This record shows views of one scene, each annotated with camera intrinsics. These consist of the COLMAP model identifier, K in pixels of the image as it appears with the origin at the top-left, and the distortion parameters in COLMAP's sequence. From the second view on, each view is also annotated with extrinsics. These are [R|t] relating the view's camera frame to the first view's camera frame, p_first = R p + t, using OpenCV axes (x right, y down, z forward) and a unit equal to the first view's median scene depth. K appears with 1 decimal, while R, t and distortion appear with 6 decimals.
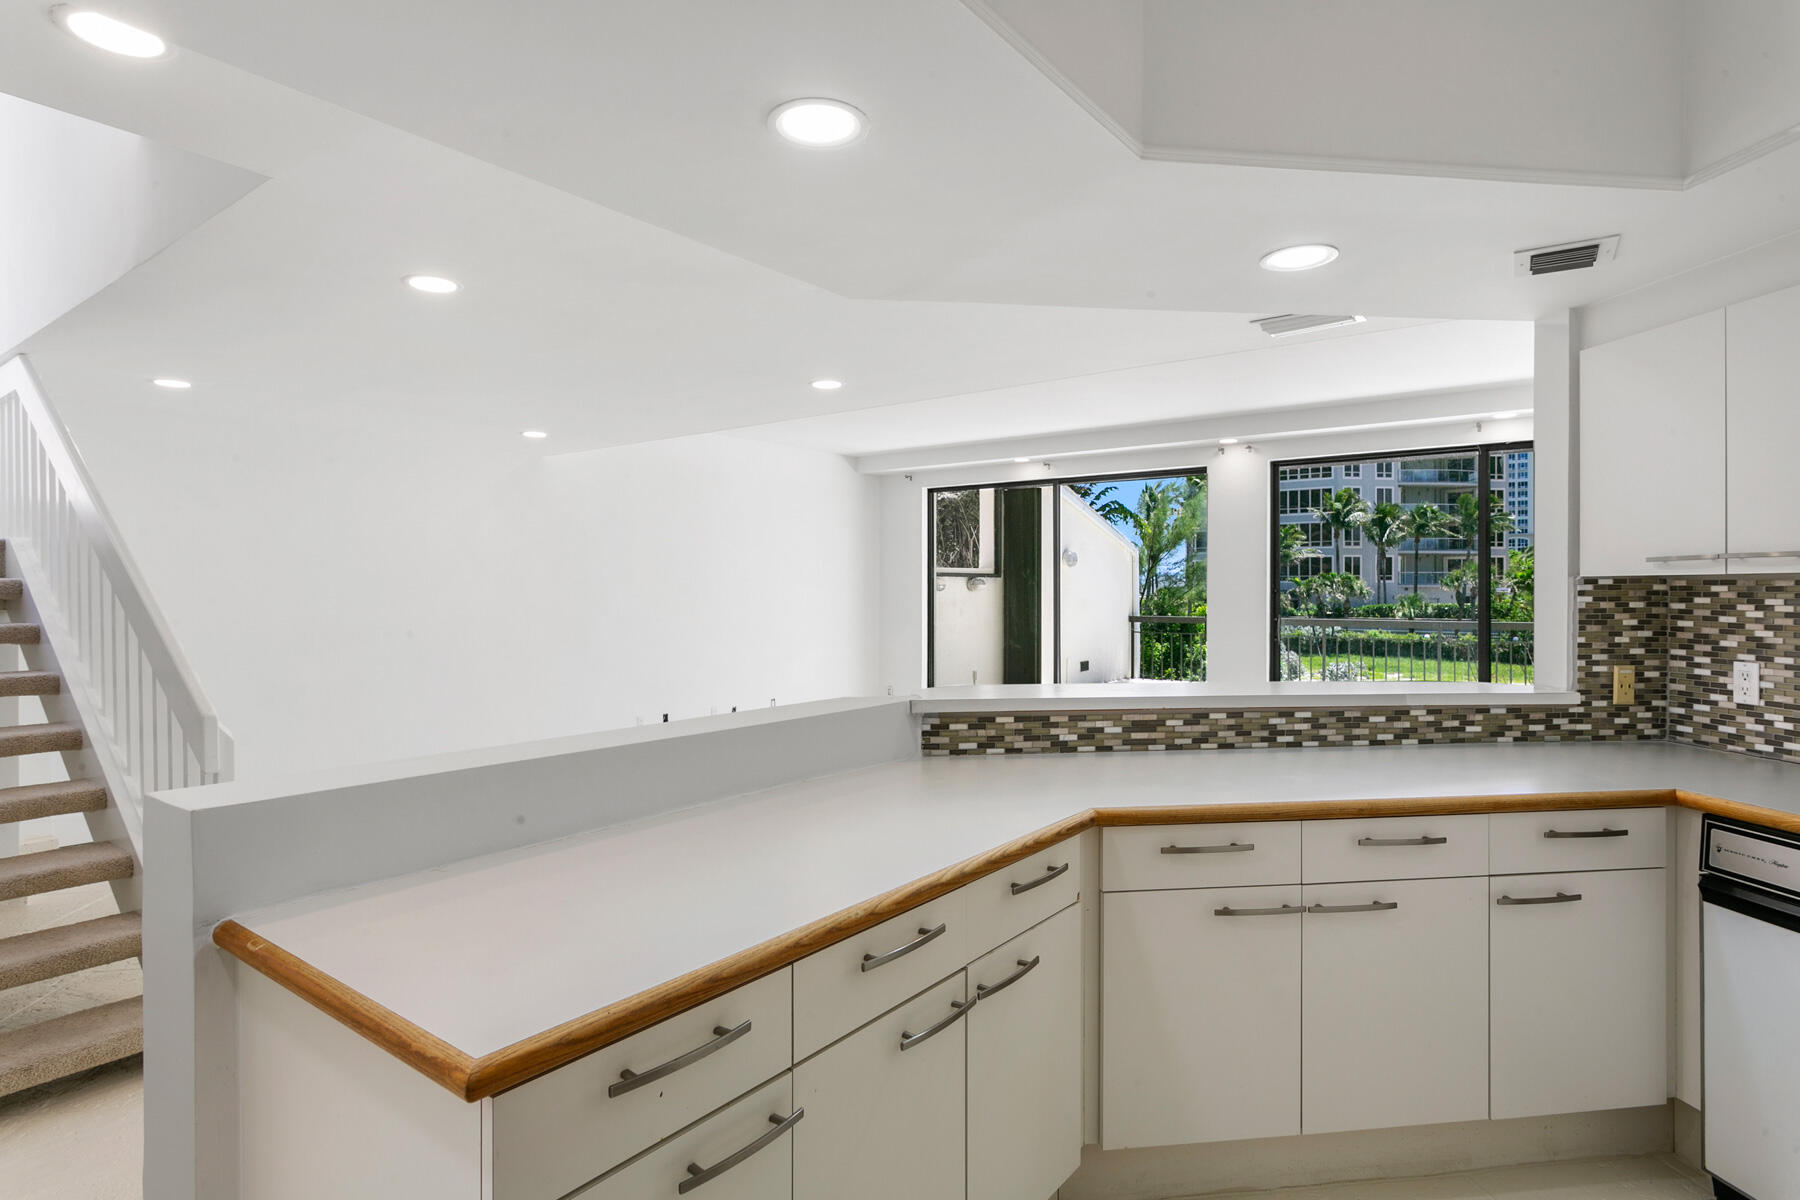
lens RADIAL K [[944.5, 0, 900.4], [0, 944.5, 595.8], [0, 0, 1]] dist [0.001841, 0.022651]
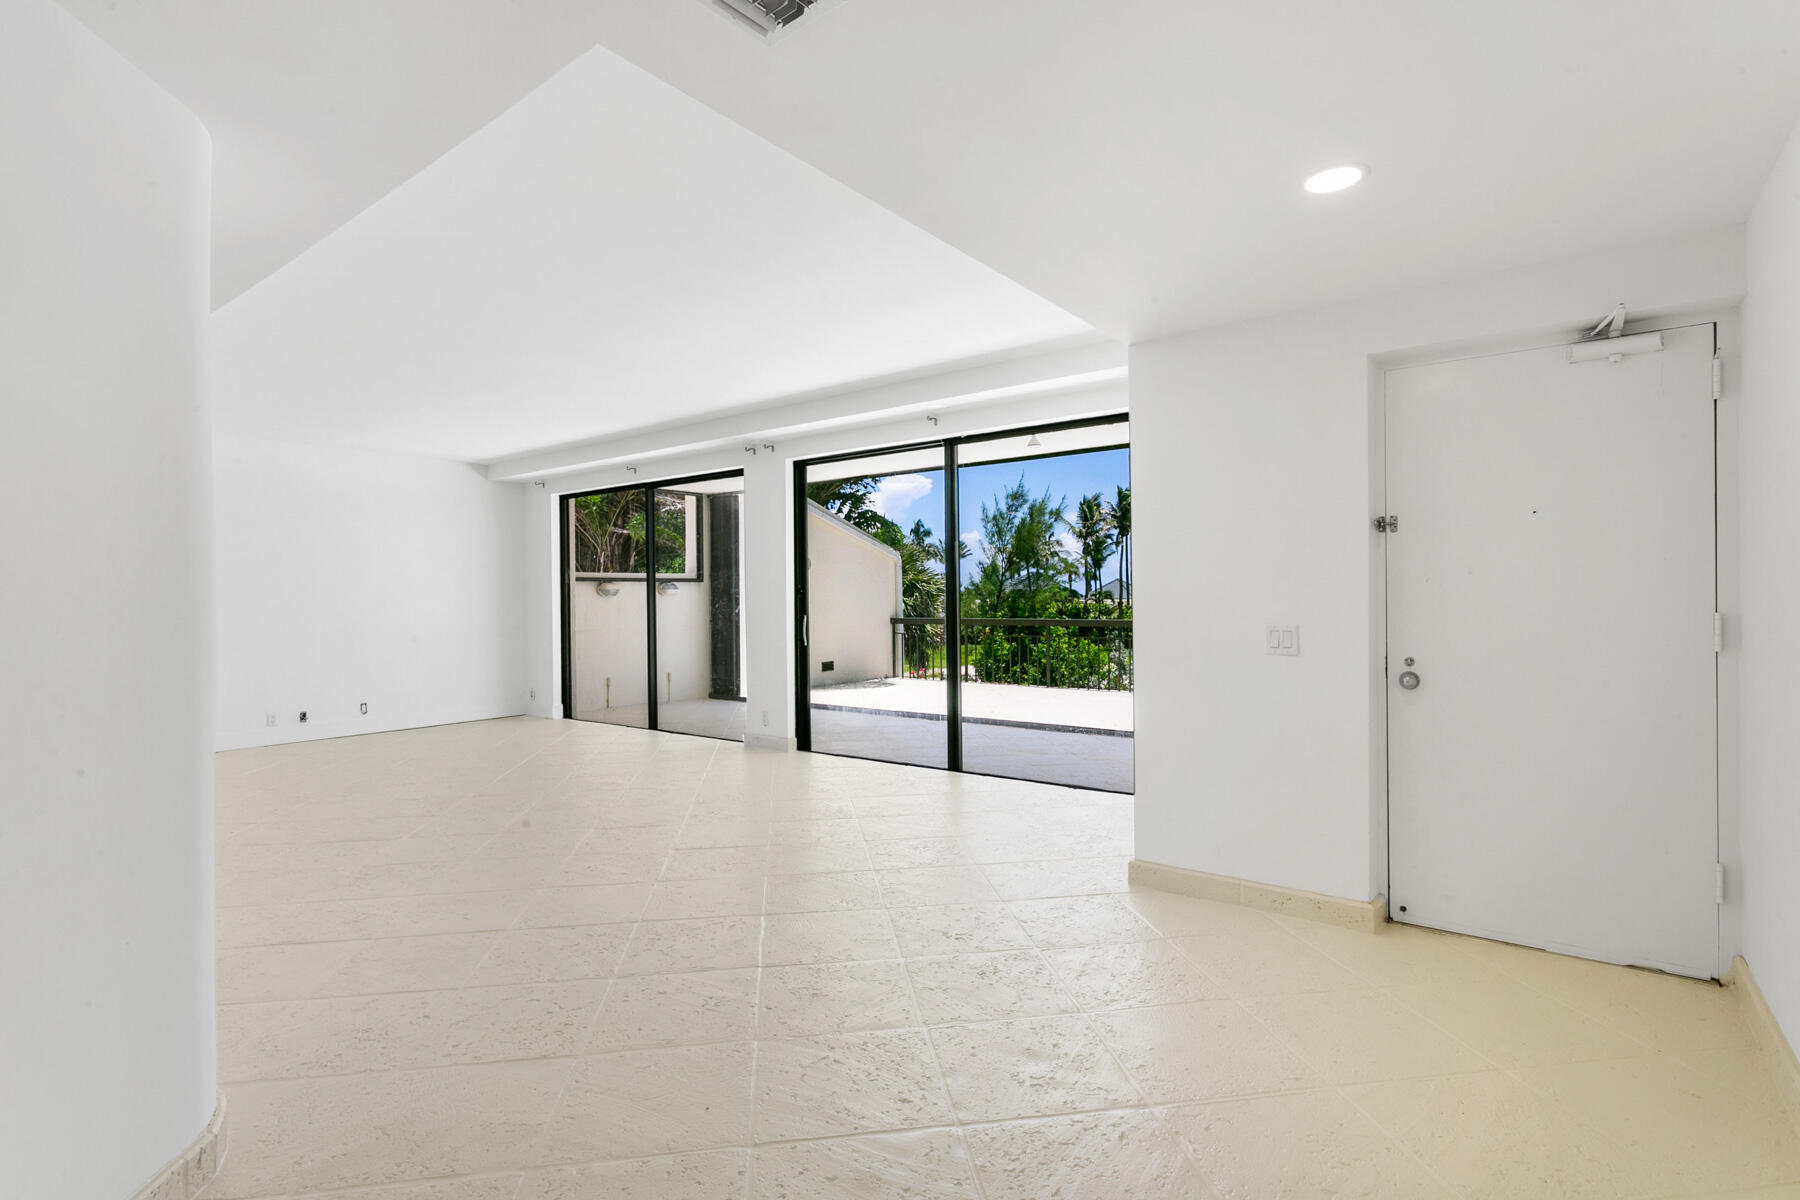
lens RADIAL K [[853.9, 0, 900.0], [0, 853.9, 600.0], [0, 0, 1]] dist [0.000200, 0.001314]
pose [[0.999913, -0.011964, -0.005518, 0.056143], [0.011948, 0.999924, -0.002949, 0.000976], [0.005553, 0.002883, 0.999980, 0.010973]]
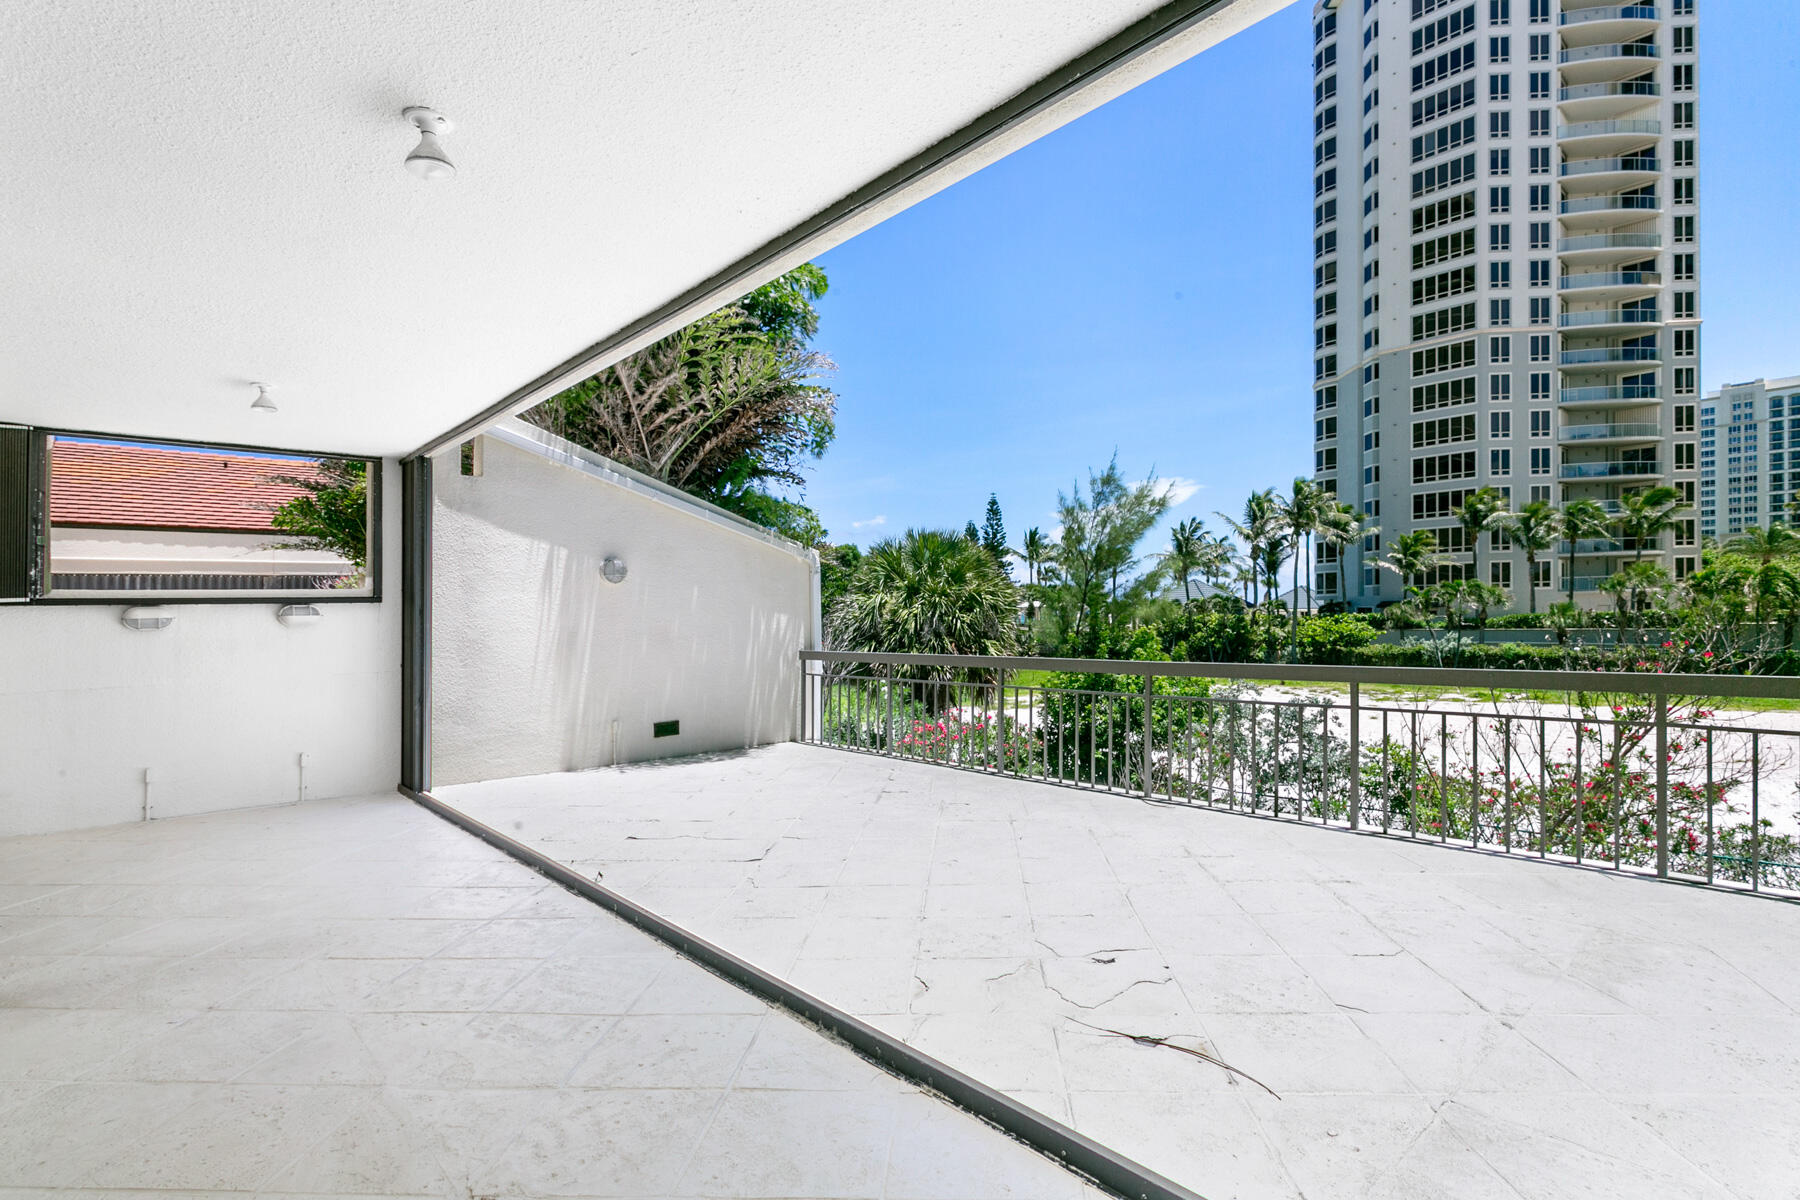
lens RADIAL K [[845.1, 0, 901.6], [0, 845.1, 622.9], [0, 0, 1]] dist [0.000946, 0.000478]
pose [[0.977237, -0.018287, -0.211359, 0.097044], [0.020391, 0.999762, 0.007783, -0.000568], [0.211166, -0.011916, 0.977378, 0.088655]]
